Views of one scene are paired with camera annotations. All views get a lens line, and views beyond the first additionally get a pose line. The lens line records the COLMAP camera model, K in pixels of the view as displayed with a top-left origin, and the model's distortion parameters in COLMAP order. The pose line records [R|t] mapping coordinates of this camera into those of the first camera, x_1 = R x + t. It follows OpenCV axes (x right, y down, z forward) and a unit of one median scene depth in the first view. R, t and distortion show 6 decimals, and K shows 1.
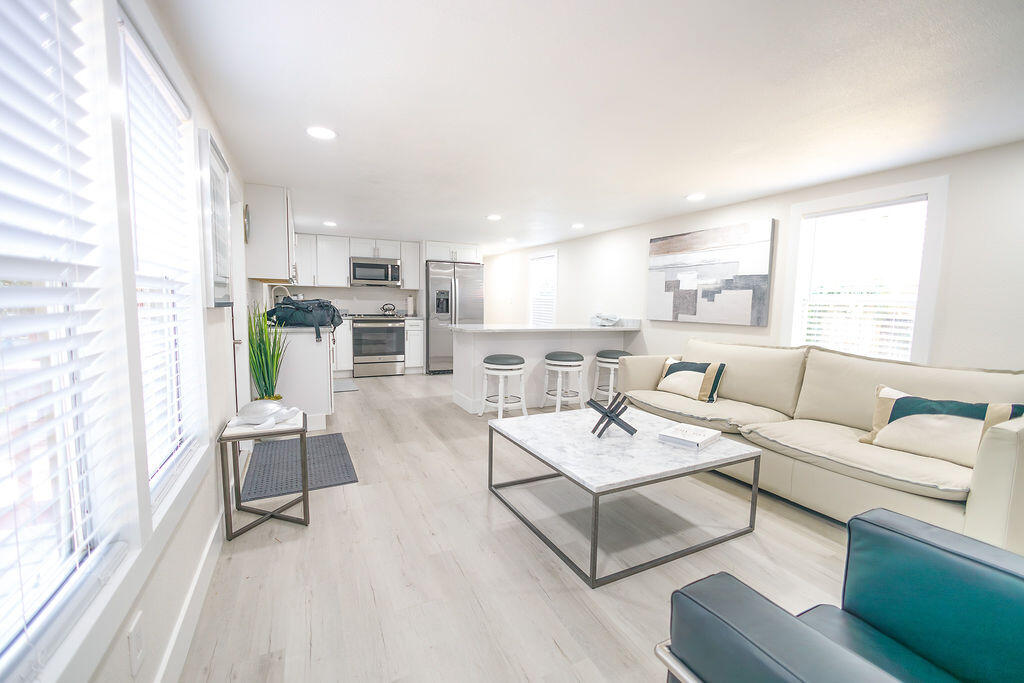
lens RADIAL K [[437.0, 0, 512.8], [0, 437.0, 341.8], [0, 0, 1]] dist [0.004560, 0.000158]
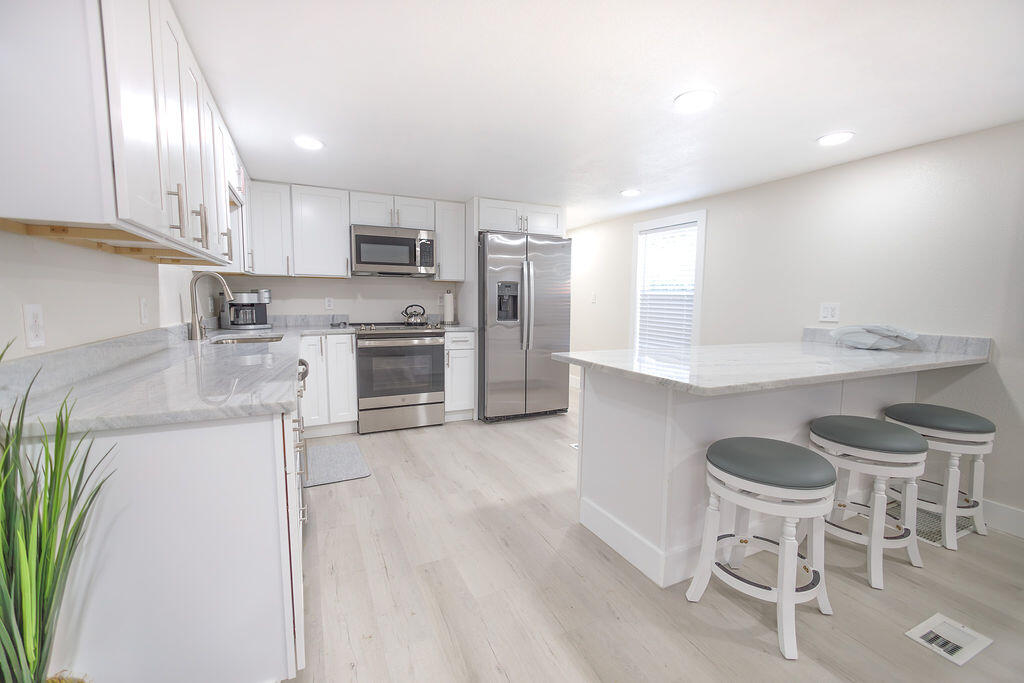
lens RADIAL K [[437.0, 0, 509.3], [0, 437.0, 341.0], [0, 0, 1]] dist [0.004560, 0.000158]
pose [[0.999978, -0.005914, -0.002906, -0.156200], [0.005929, 0.999968, 0.005428, -0.040517], [0.002874, -0.005445, 0.999981, 0.407210]]
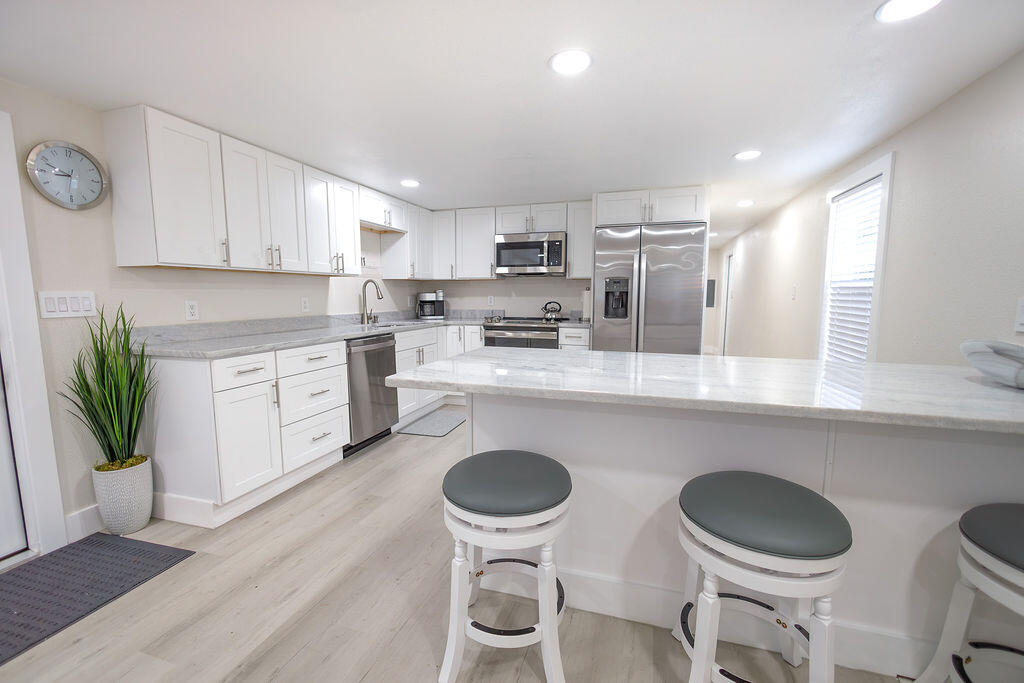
lens RADIAL K [[437.0, 0, 510.9], [0, 437.0, 342.9], [0, 0, 1]] dist [0.004560, 0.000158]
pose [[0.729042, 0.058293, -0.681982, 0.127988], [-0.049052, 0.998255, 0.032889, -0.044982], [0.682709, 0.009475, 0.730629, 0.493033]]
